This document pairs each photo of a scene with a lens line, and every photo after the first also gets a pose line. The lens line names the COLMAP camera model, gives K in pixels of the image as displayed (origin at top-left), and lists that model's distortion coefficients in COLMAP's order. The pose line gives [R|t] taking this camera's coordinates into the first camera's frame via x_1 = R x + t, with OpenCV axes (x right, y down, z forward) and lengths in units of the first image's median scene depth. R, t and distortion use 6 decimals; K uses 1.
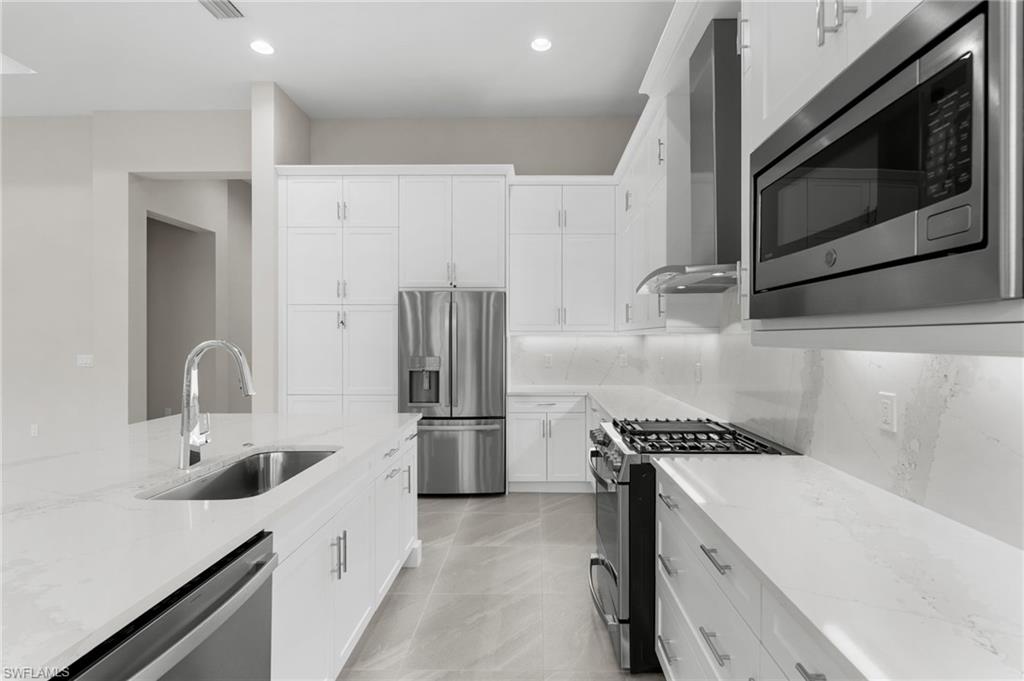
lens RADIAL K [[479.6, 0, 512.0], [0, 479.6, 340.5], [0, 0, 1]] dist [-0.000700, 0.000002]
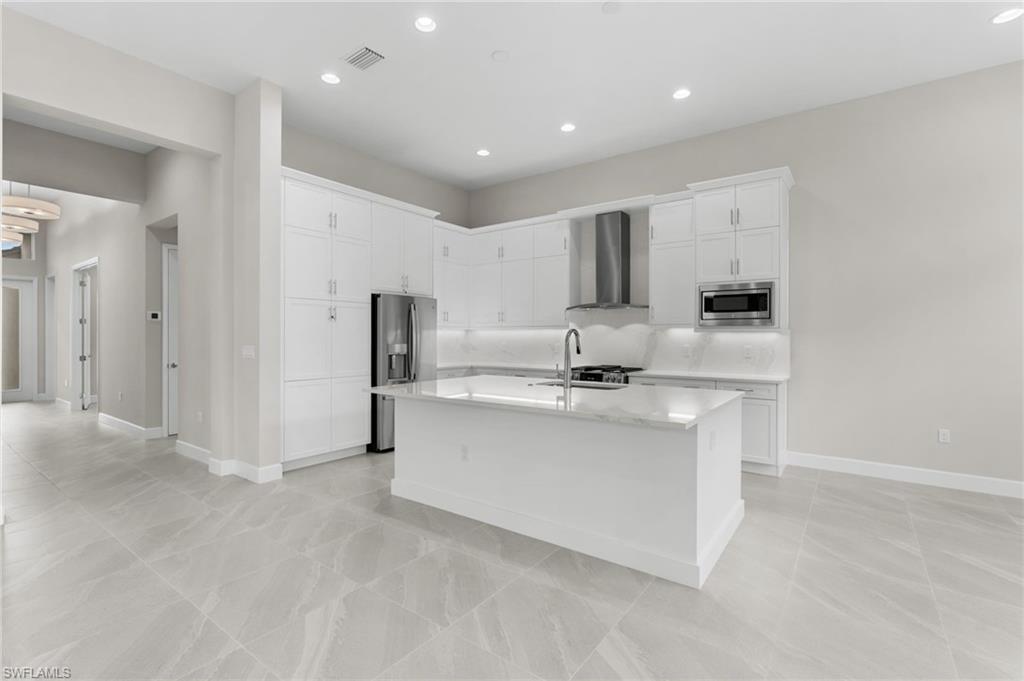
lens RADIAL K [[479.6, 0, 512.0], [0, 479.6, 340.5], [0, 0, 1]] dist [-0.000700, 0.000002]
pose [[0.572796, -0.007433, 0.819664, -1.063209], [0.005043, 0.999972, 0.005544, 0.017971], [-0.819683, 0.000958, 0.572817, -0.024531]]
